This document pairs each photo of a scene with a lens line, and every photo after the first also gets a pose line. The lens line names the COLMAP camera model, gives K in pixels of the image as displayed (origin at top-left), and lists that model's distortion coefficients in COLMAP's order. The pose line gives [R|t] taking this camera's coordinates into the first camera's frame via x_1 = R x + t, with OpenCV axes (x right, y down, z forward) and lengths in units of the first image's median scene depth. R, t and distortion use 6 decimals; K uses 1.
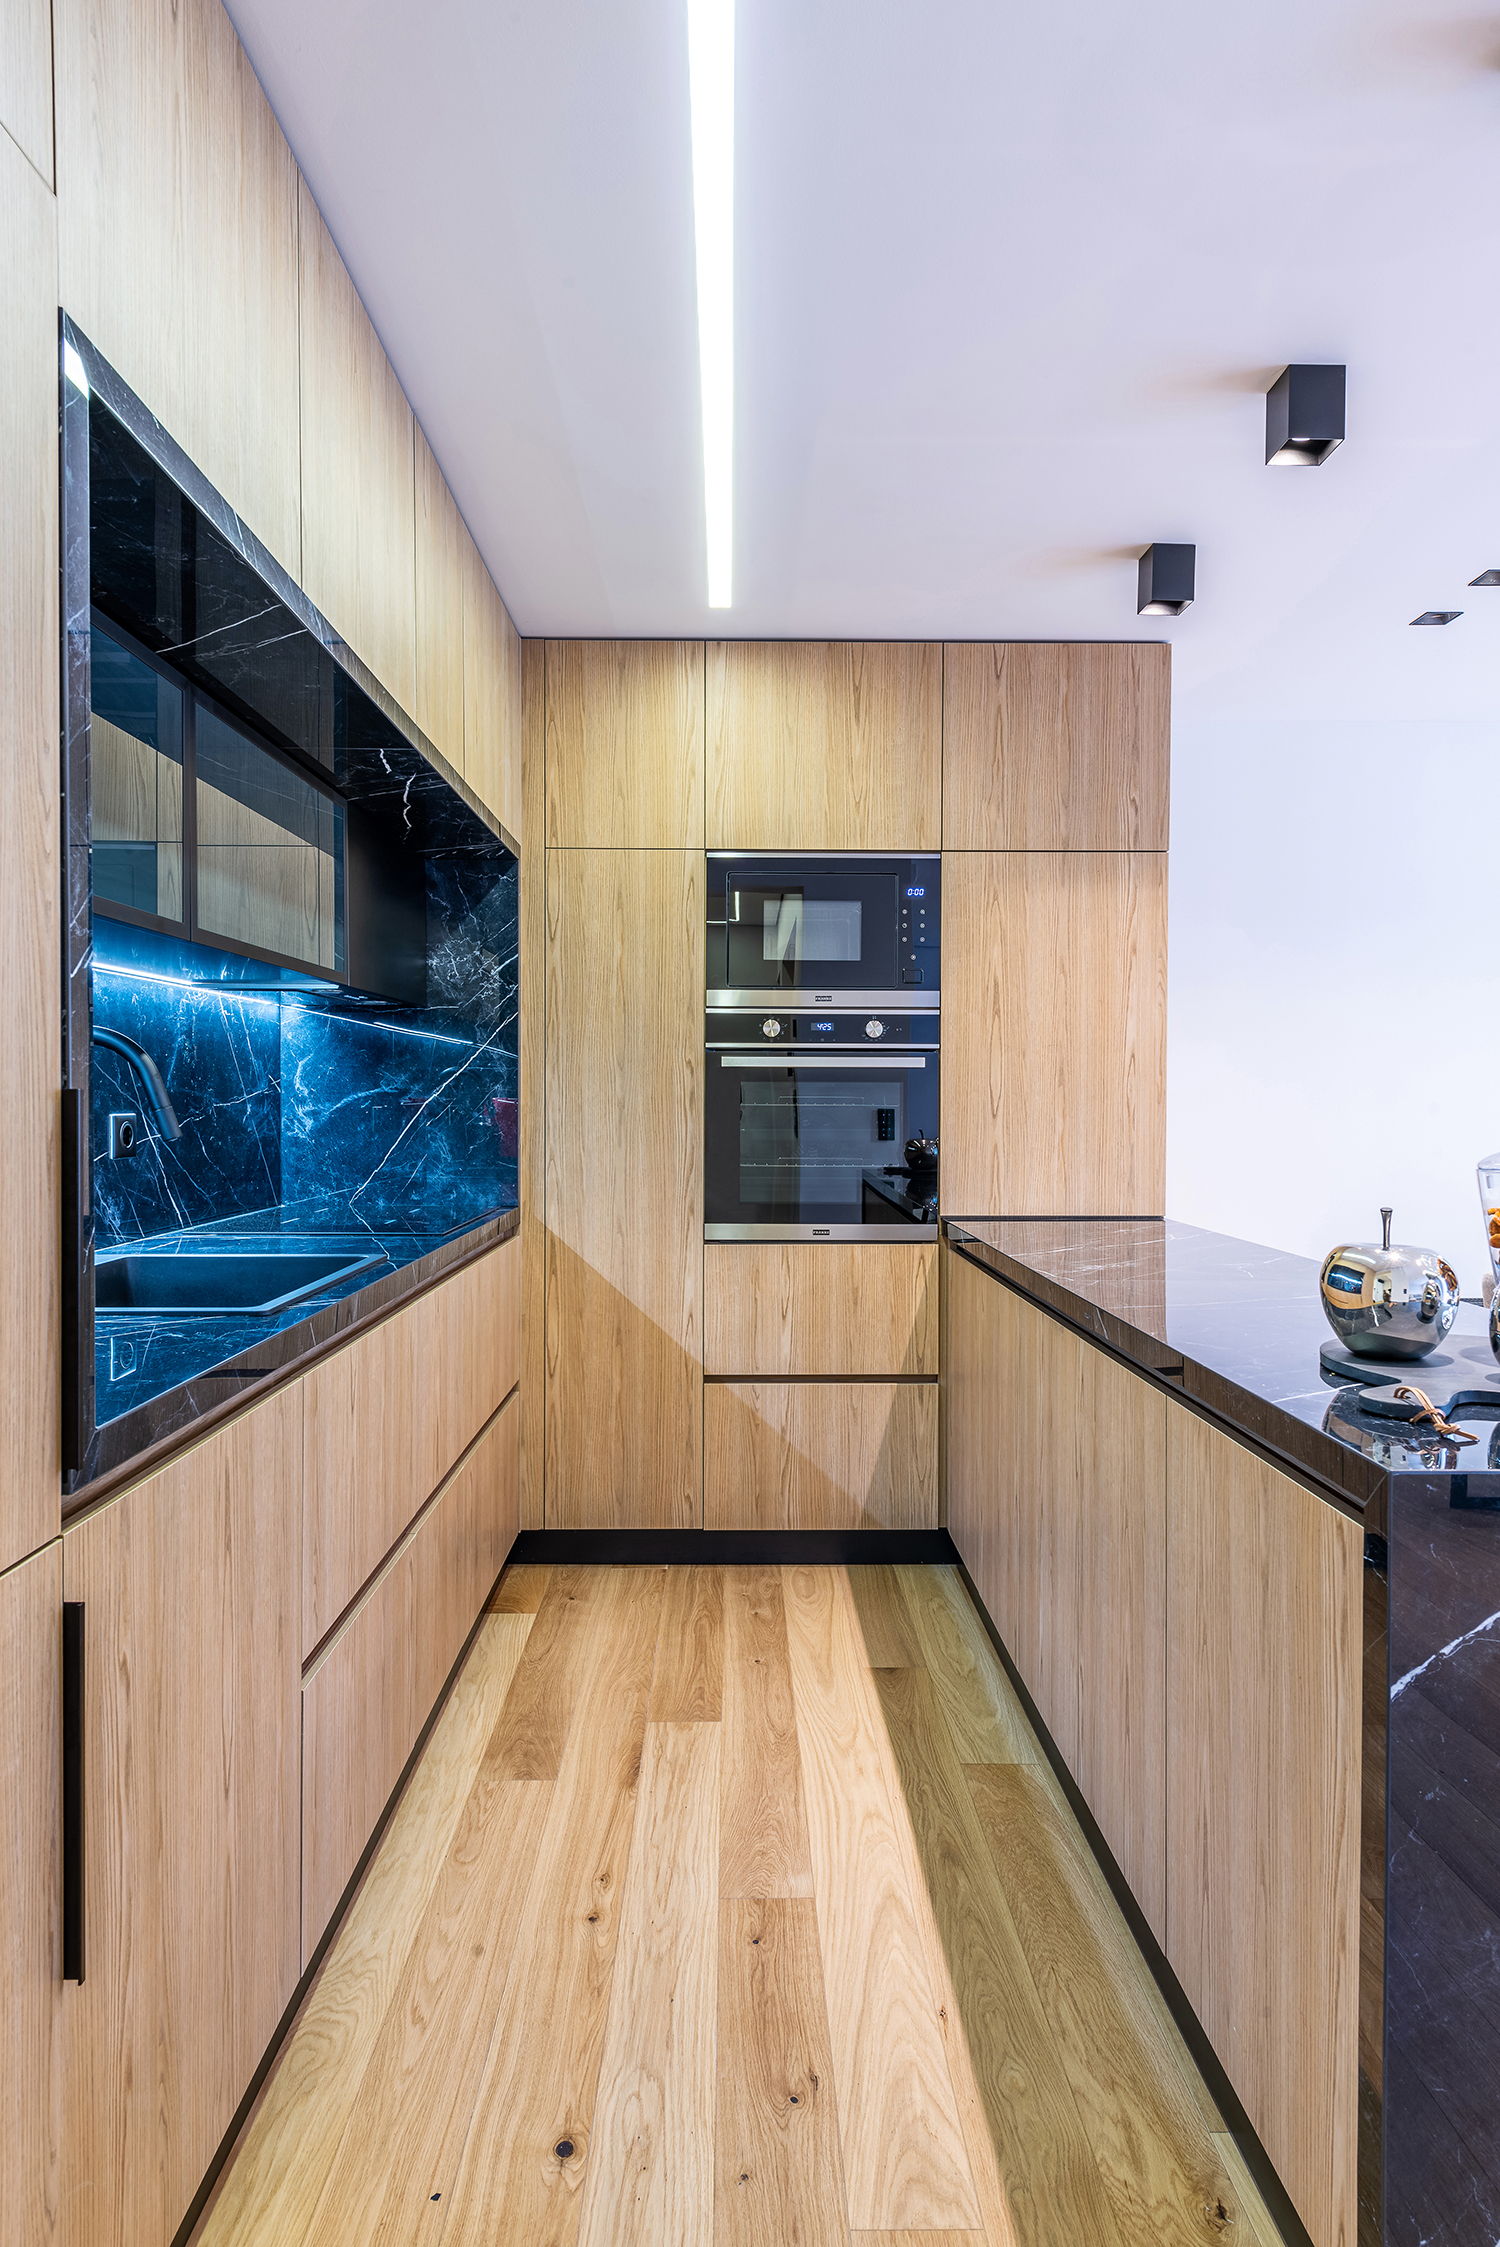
lens RADIAL K [[1334.6, 0, 755.7], [0, 1334.6, 1114.8], [0, 0, 1]] dist [0.026999, -0.002980]
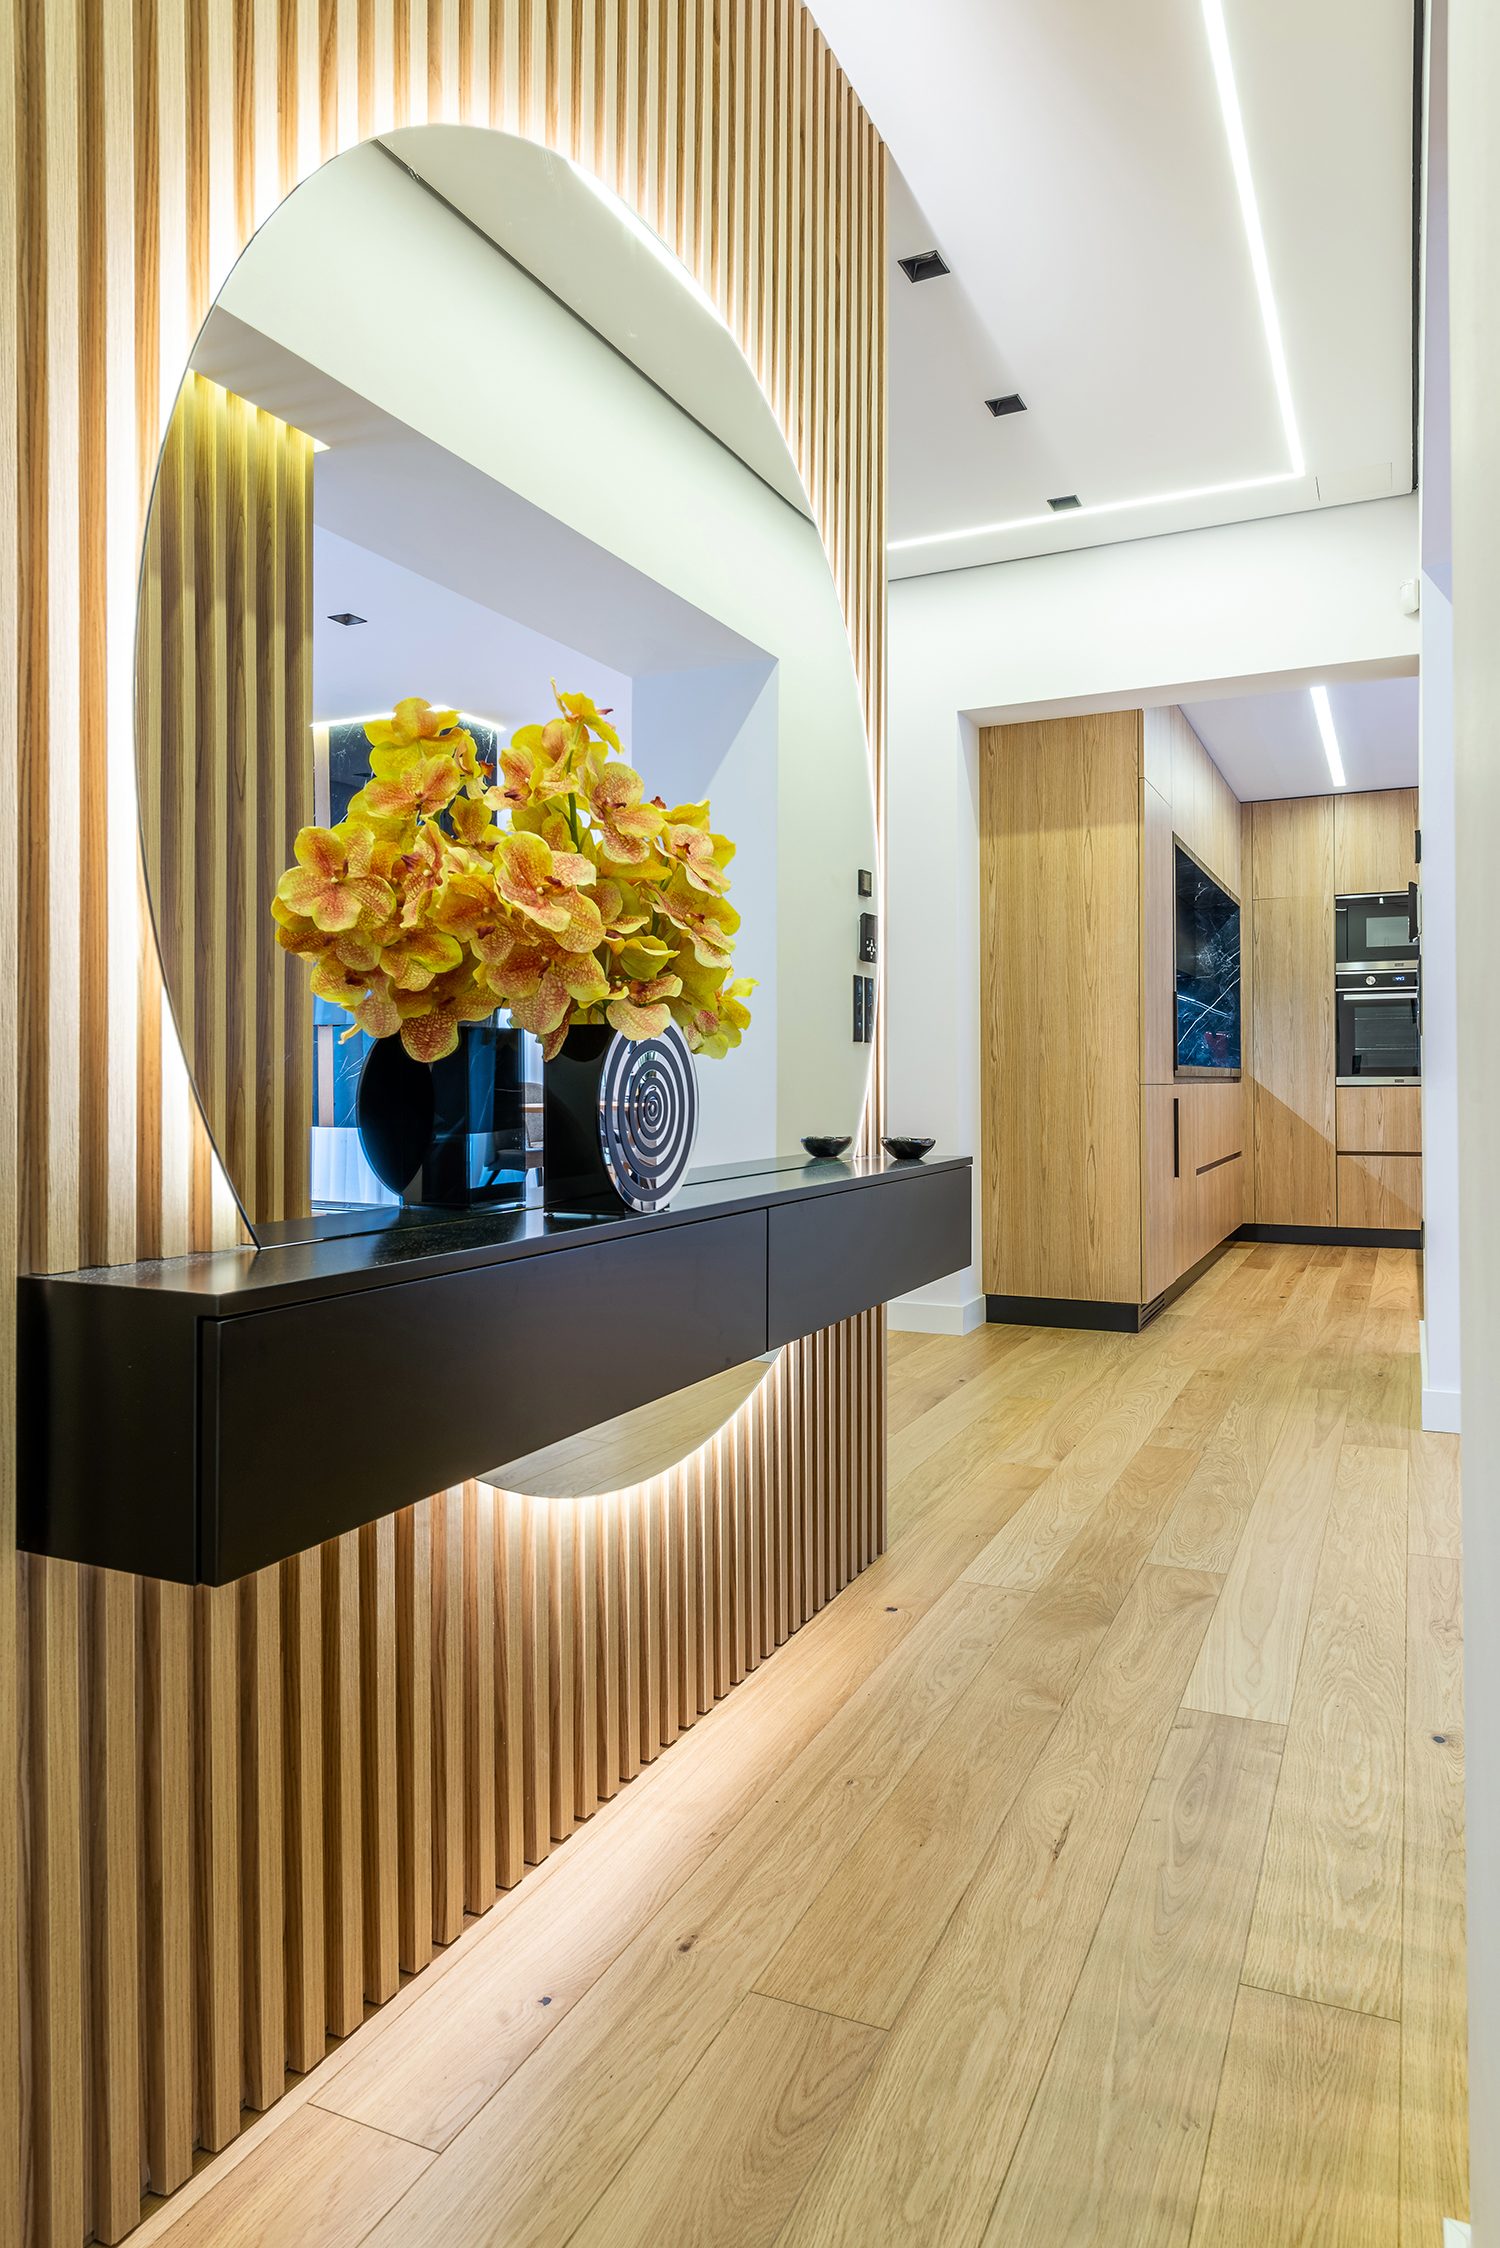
lens RADIAL K [[1385.3, 0, 761.5], [0, 1385.3, 1071.3], [0, 0, 1]] dist [0.016743, -0.001874]
pose [[0.897726, -0.011481, -0.440405, 0.109070], [0.001391, 0.999729, -0.023227, 0.120791], [0.440553, 0.020239, 0.897499, -1.301332]]
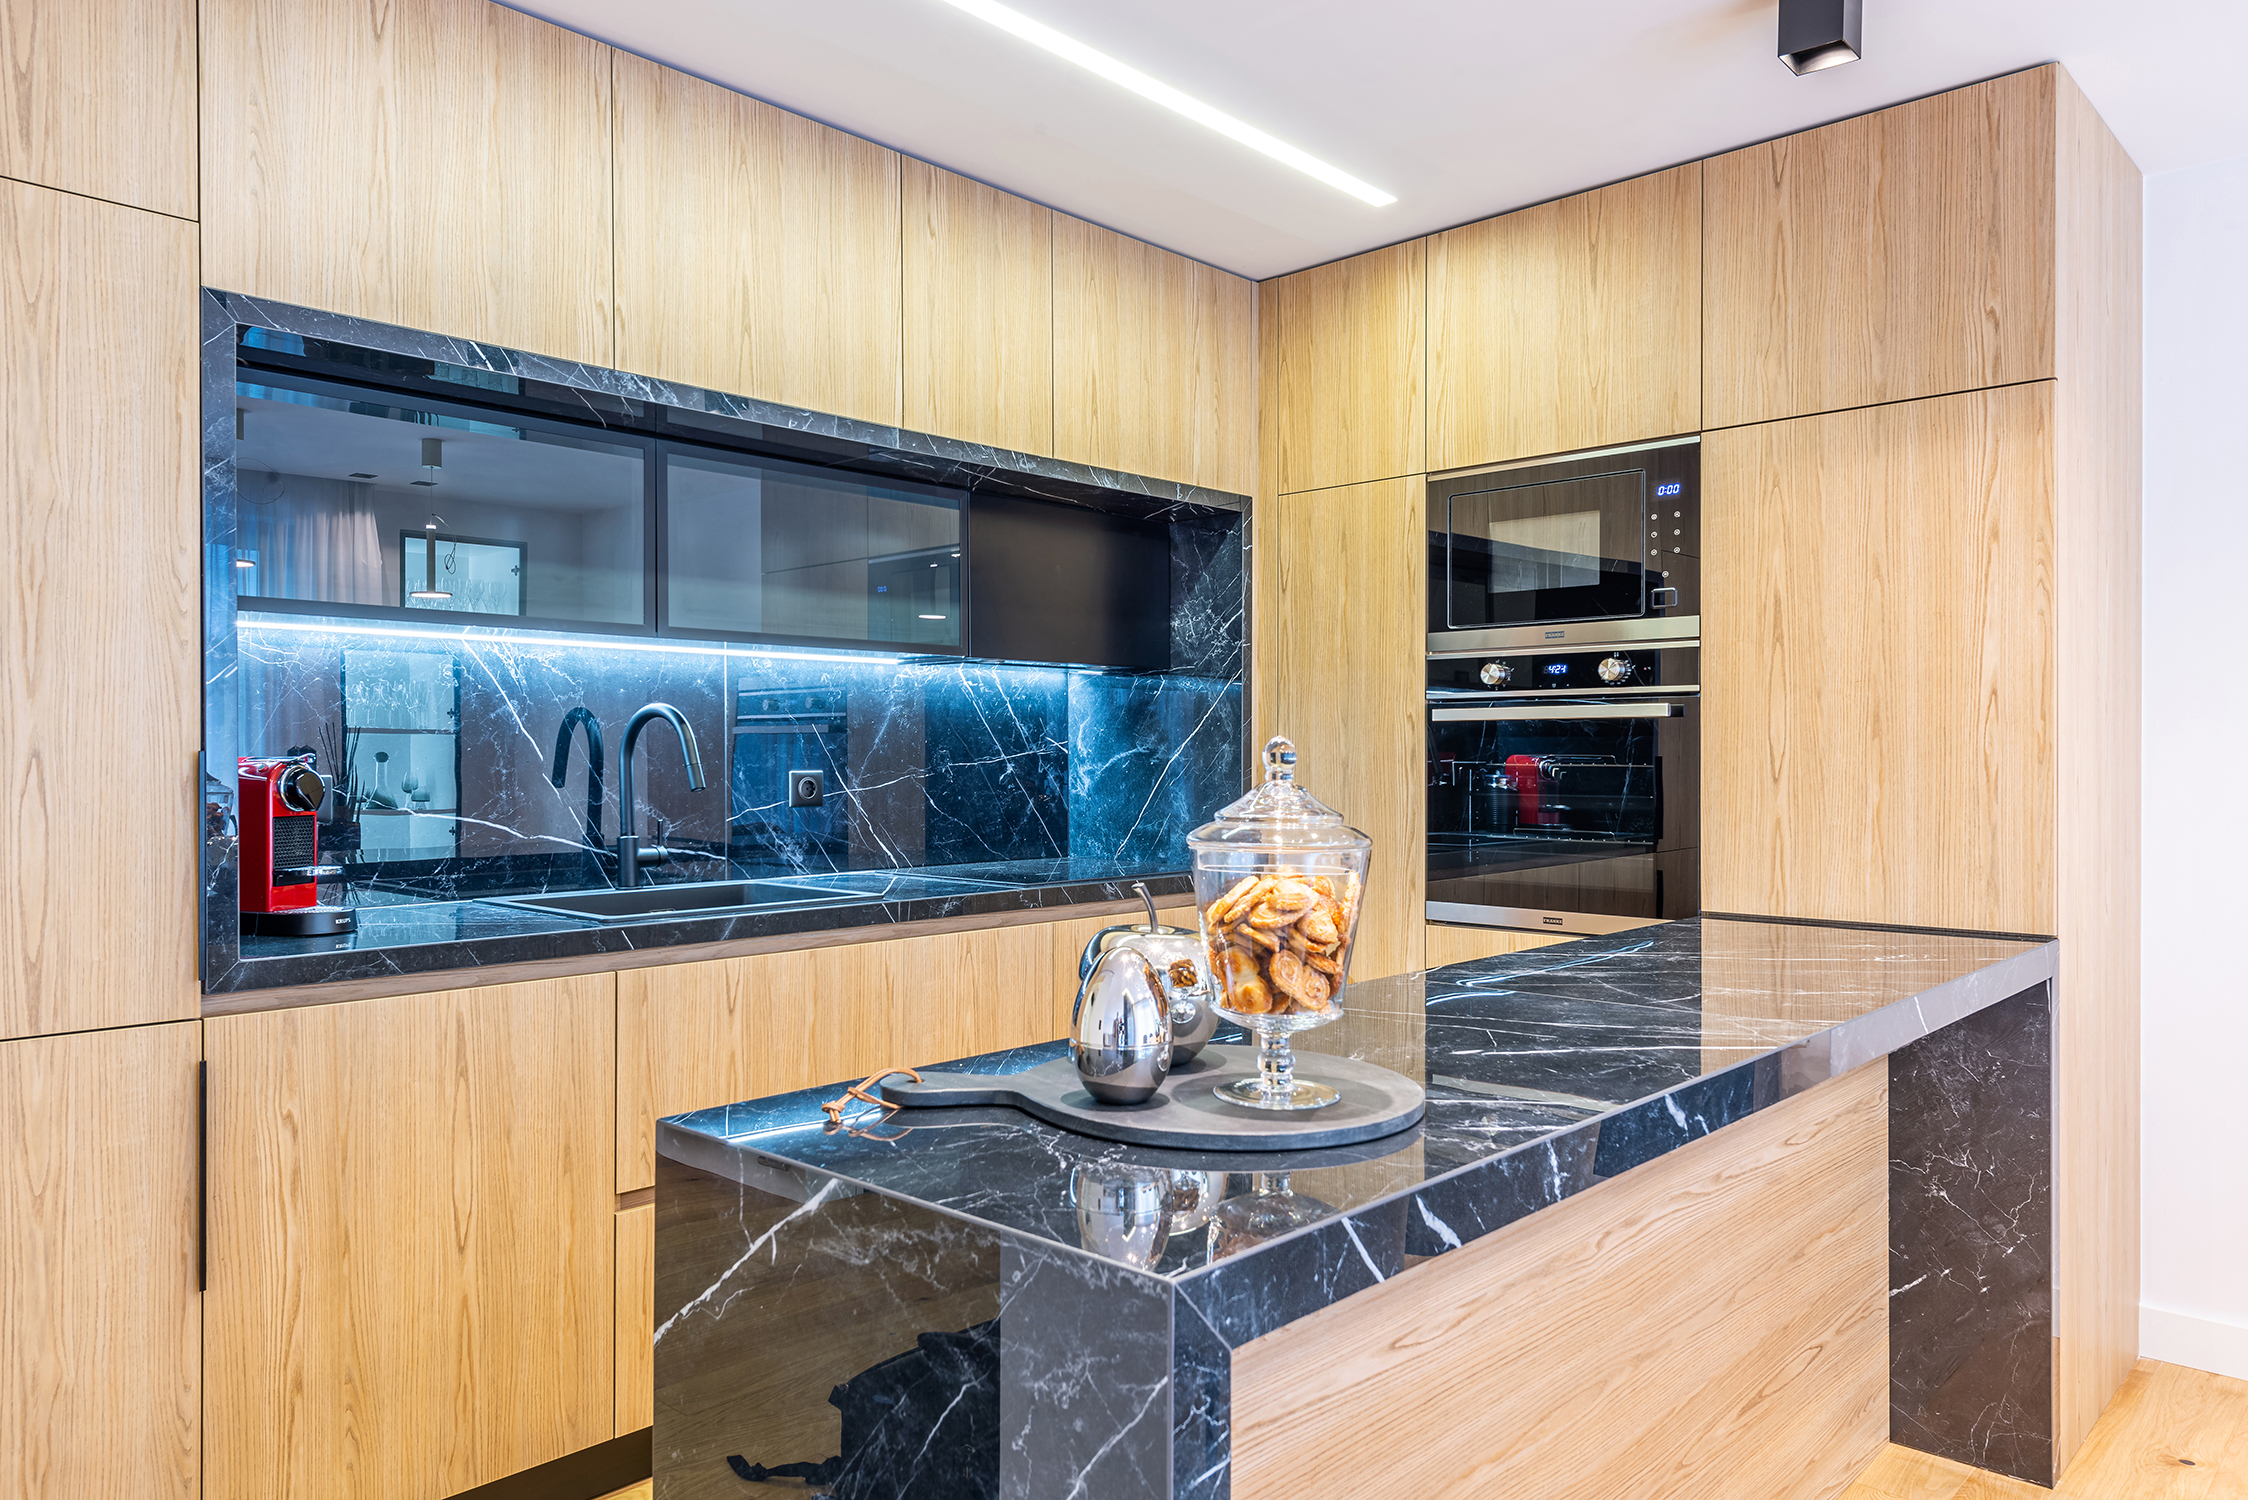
lens RADIAL K [[1506.7, 0, 1069.1], [0, 1506.7, 762.0], [0, 0, 1]] dist [0.035815, -0.033133]
pose [[0.704517, -0.000906, -0.709687, 0.499535], [-0.007231, 0.999938, -0.008454, 0.000660], [0.709650, 0.011088, 0.704467, 0.137944]]
